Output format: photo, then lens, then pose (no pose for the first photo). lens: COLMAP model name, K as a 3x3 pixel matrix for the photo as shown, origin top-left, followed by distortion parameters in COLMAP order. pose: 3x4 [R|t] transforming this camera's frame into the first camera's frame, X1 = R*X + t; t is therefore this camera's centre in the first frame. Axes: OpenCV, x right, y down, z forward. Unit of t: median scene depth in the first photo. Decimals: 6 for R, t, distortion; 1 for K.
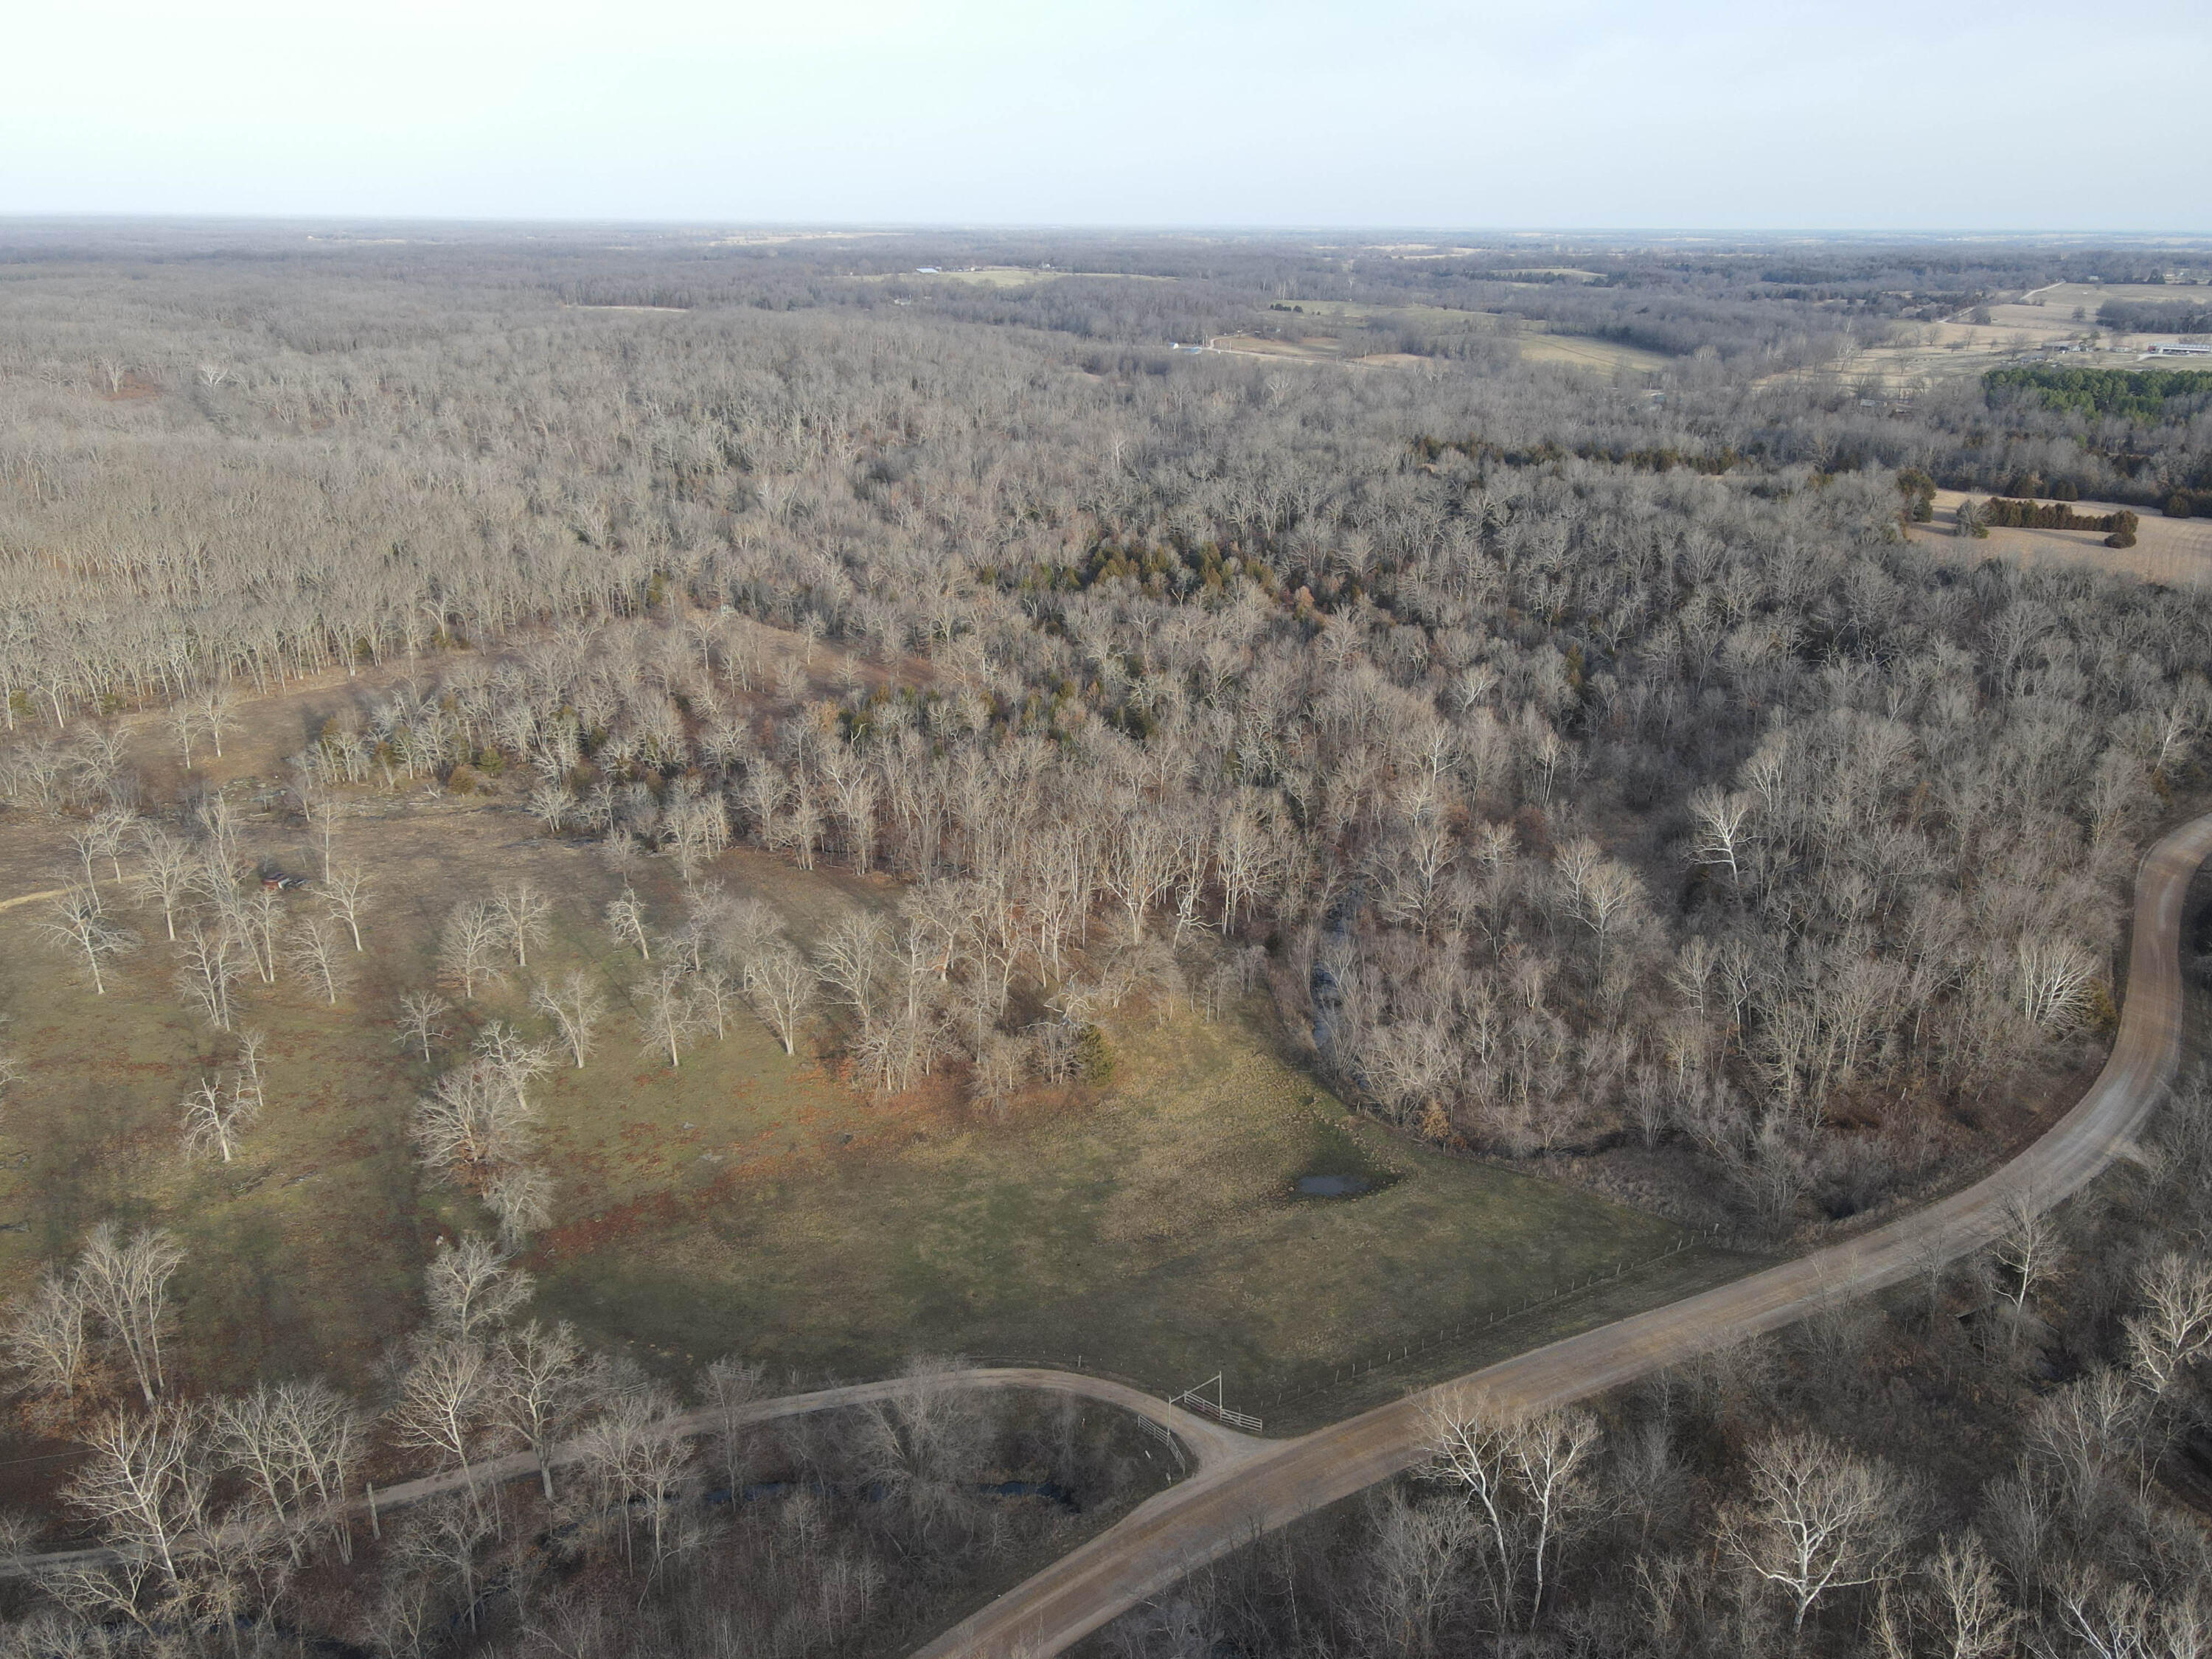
lens RADIAL K [[1625.7, 0, 1104.1], [0, 1625.7, 825.1], [0, 0, 1]] dist [-0.008386, 0.042356]
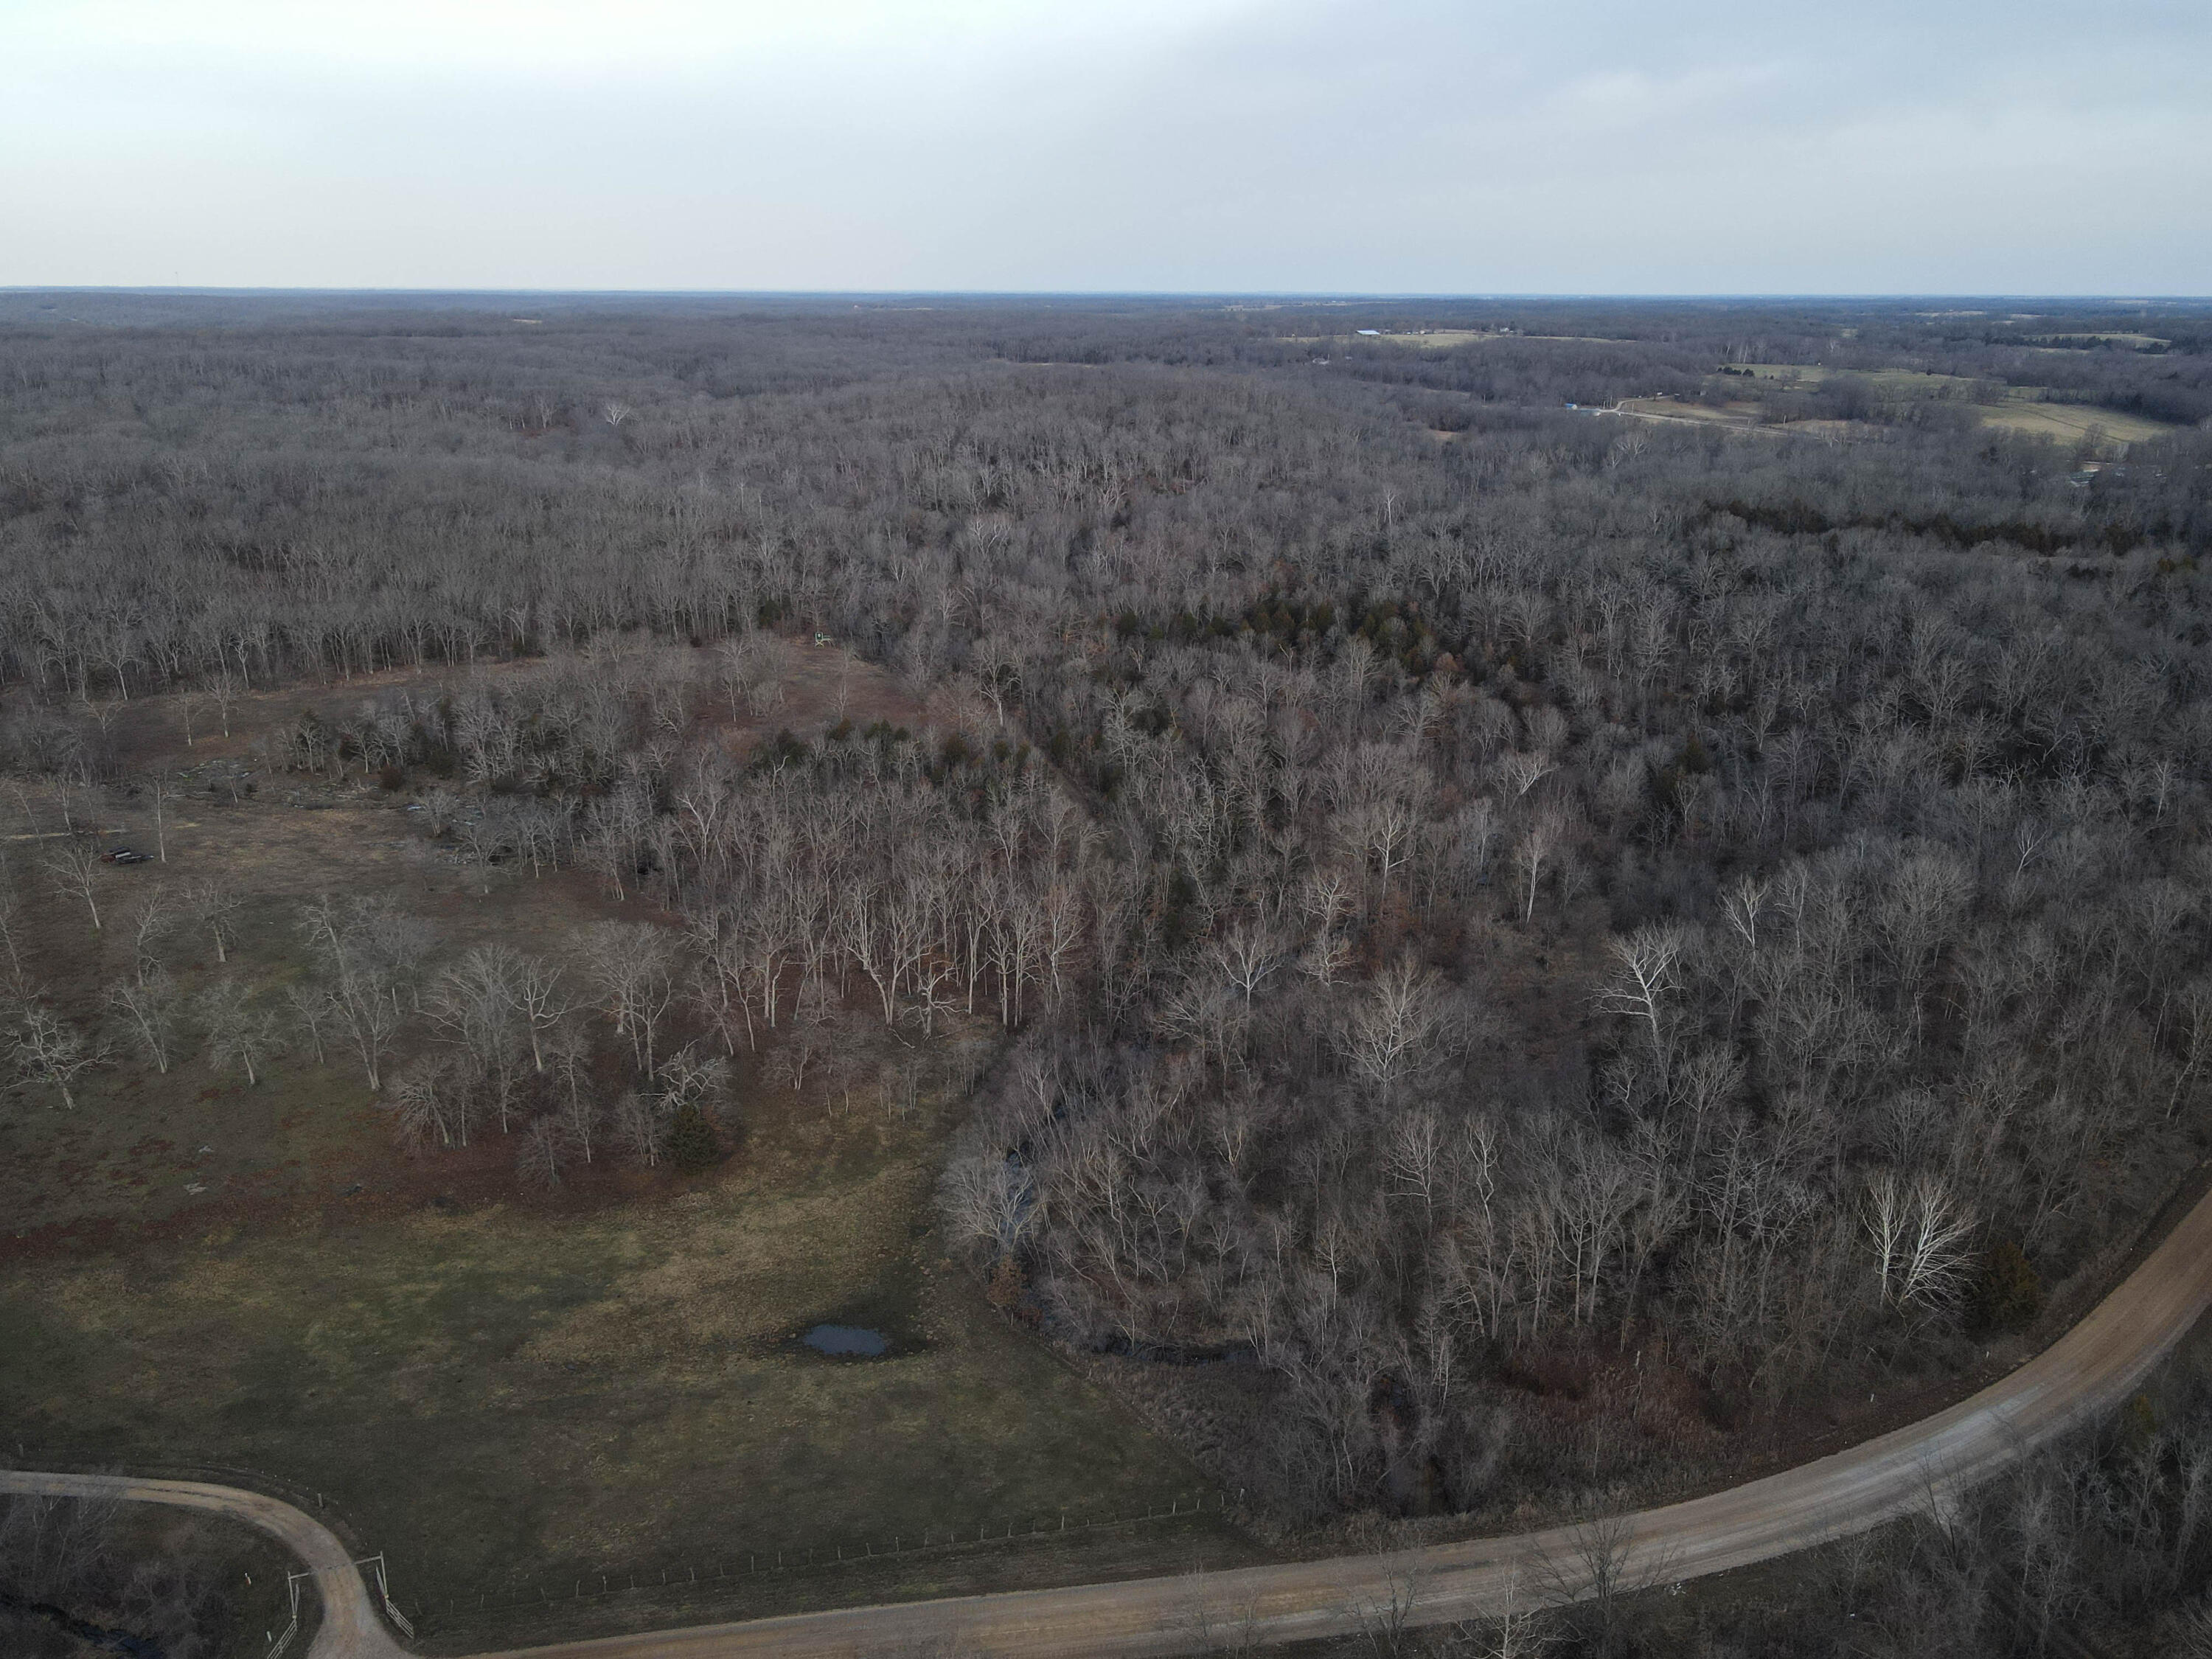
lens RADIAL K [[1620.1, 0, 1104.1], [0, 1620.1, 838.4], [0, 0, 1]] dist [-0.006101, 0.039252]
pose [[0.952677, 0.095069, -0.288737, 0.073435], [-0.104192, 0.994423, -0.016354, -0.004433], [0.285572, 0.045664, 0.957269, 0.038505]]
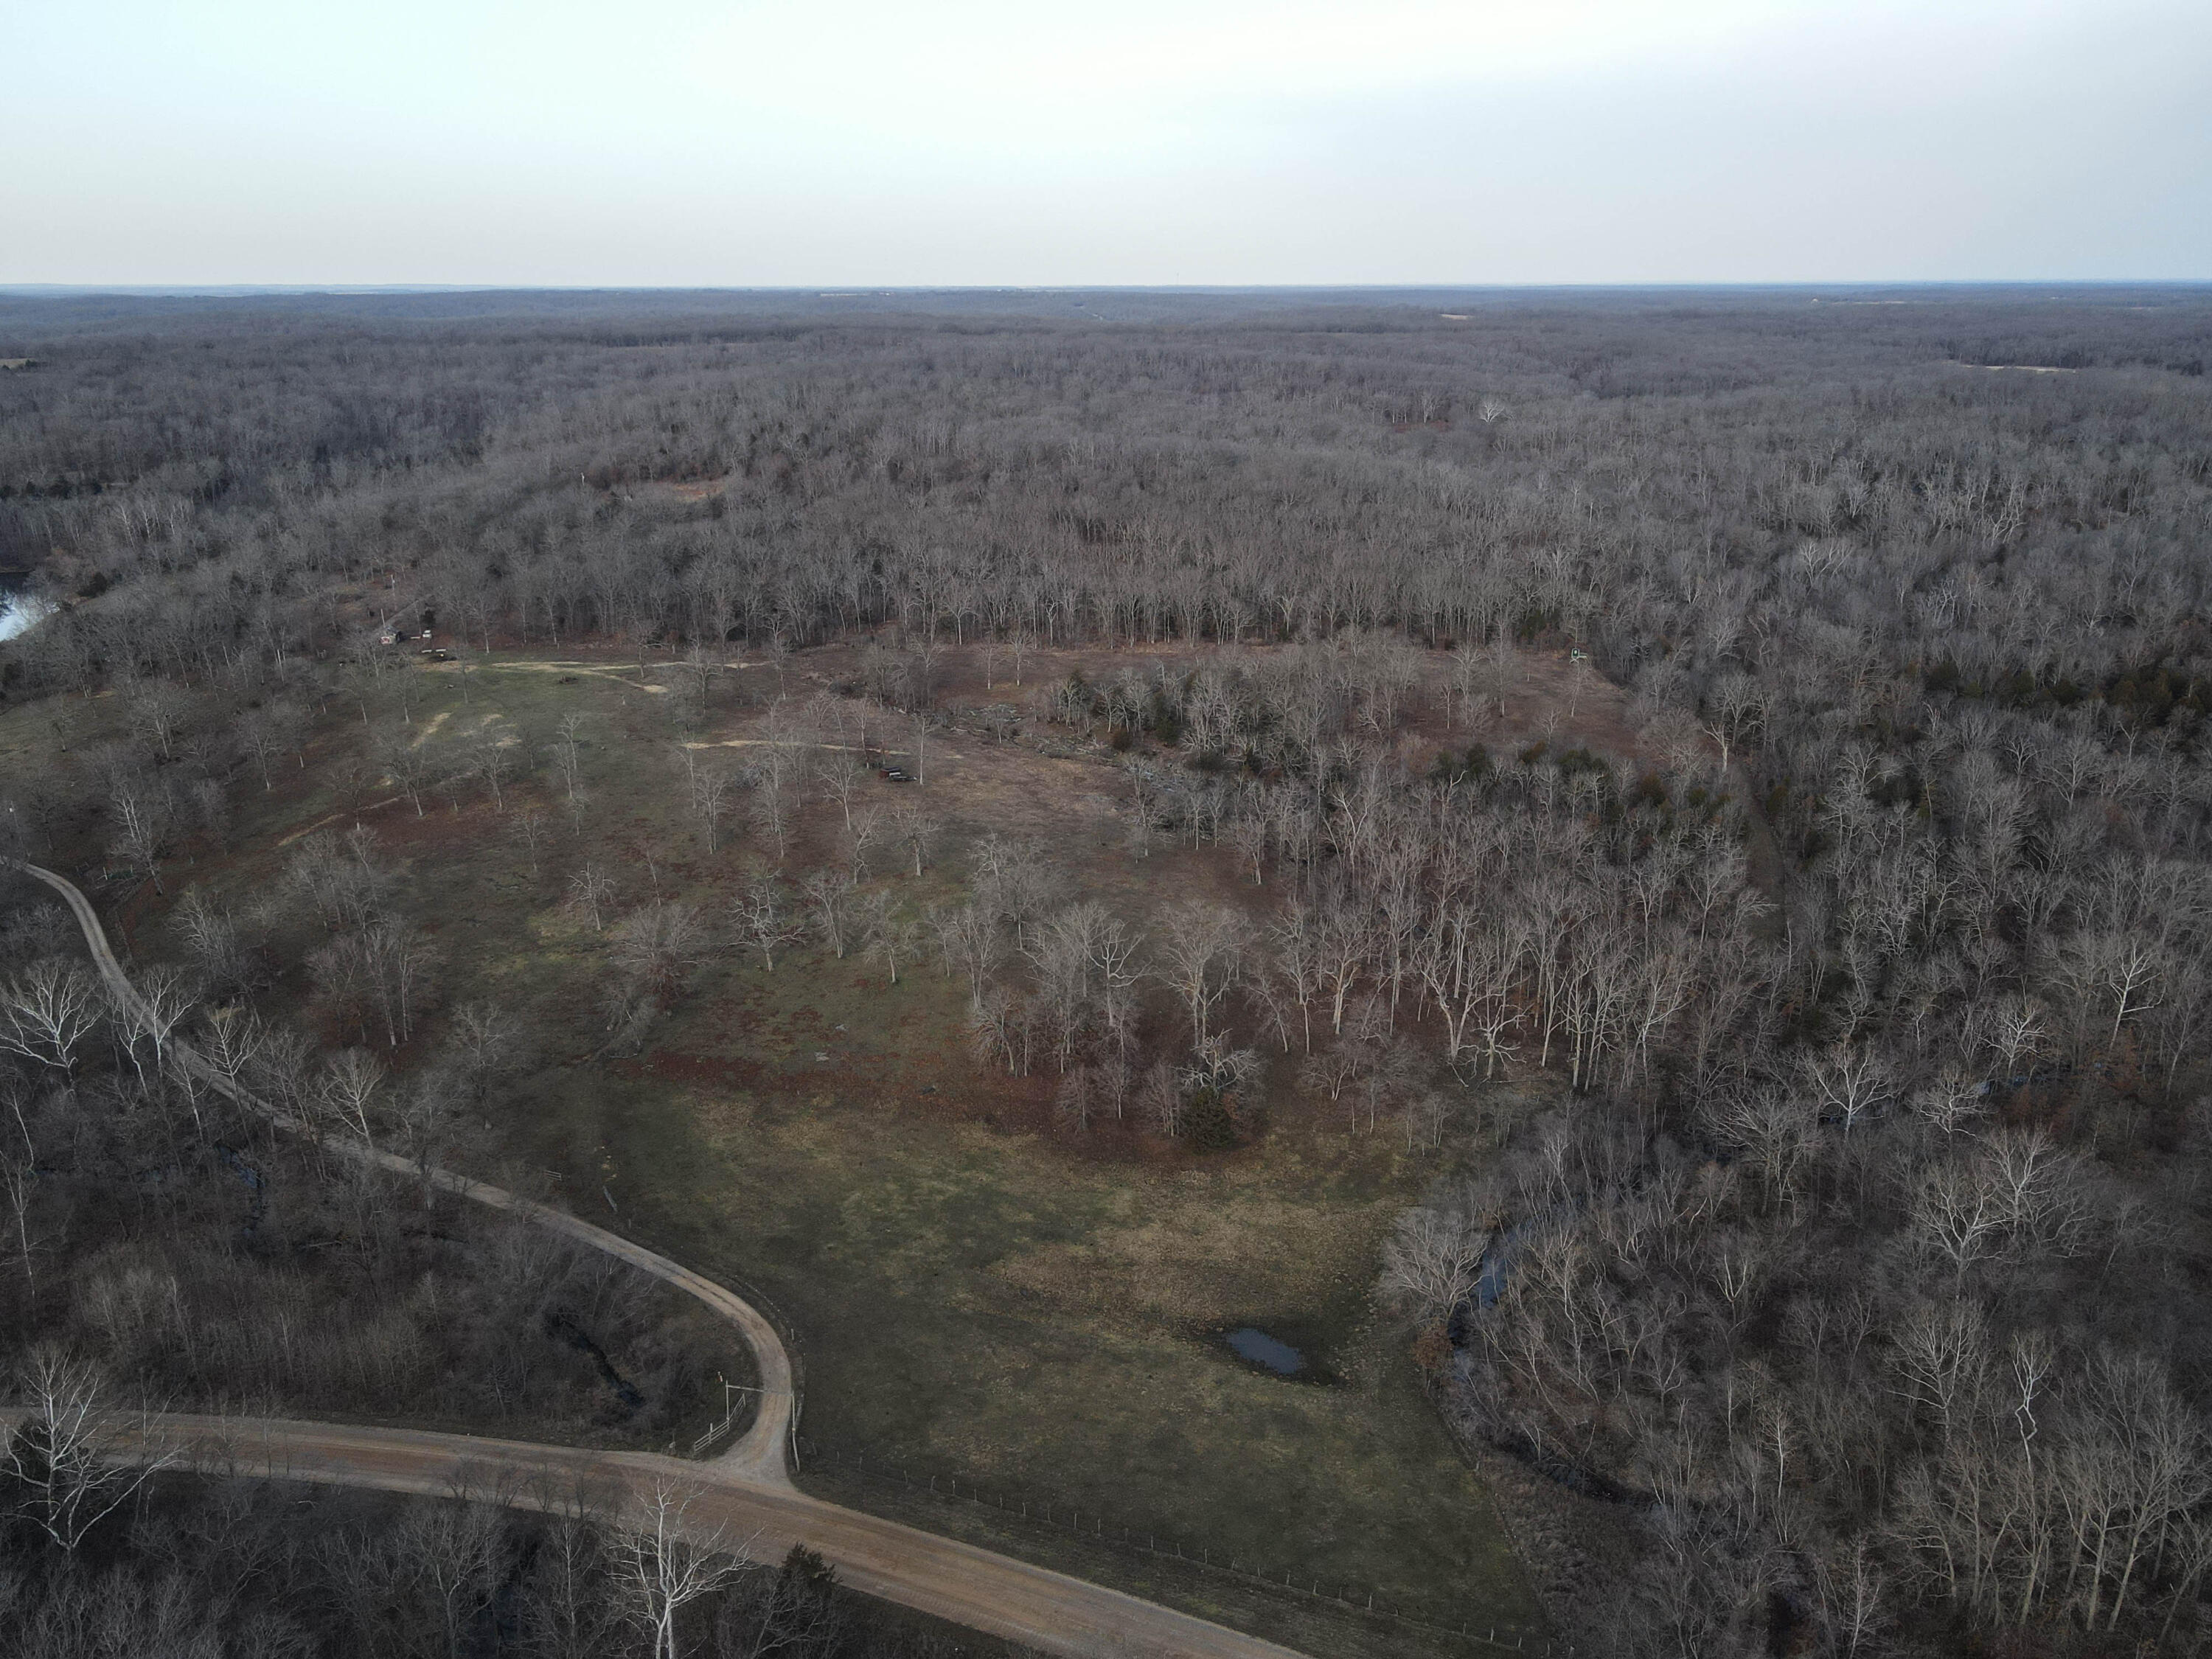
lens RADIAL K [[1620.1, 0, 1104.1], [0, 1620.1, 838.4], [0, 0, 1]] dist [-0.006101, 0.039252]
pose [[0.656275, 0.238082, -0.715974, 0.095175], [-0.258095, 0.962506, 0.083487, -0.011859], [0.709006, 0.129999, 0.693117, 0.052238]]
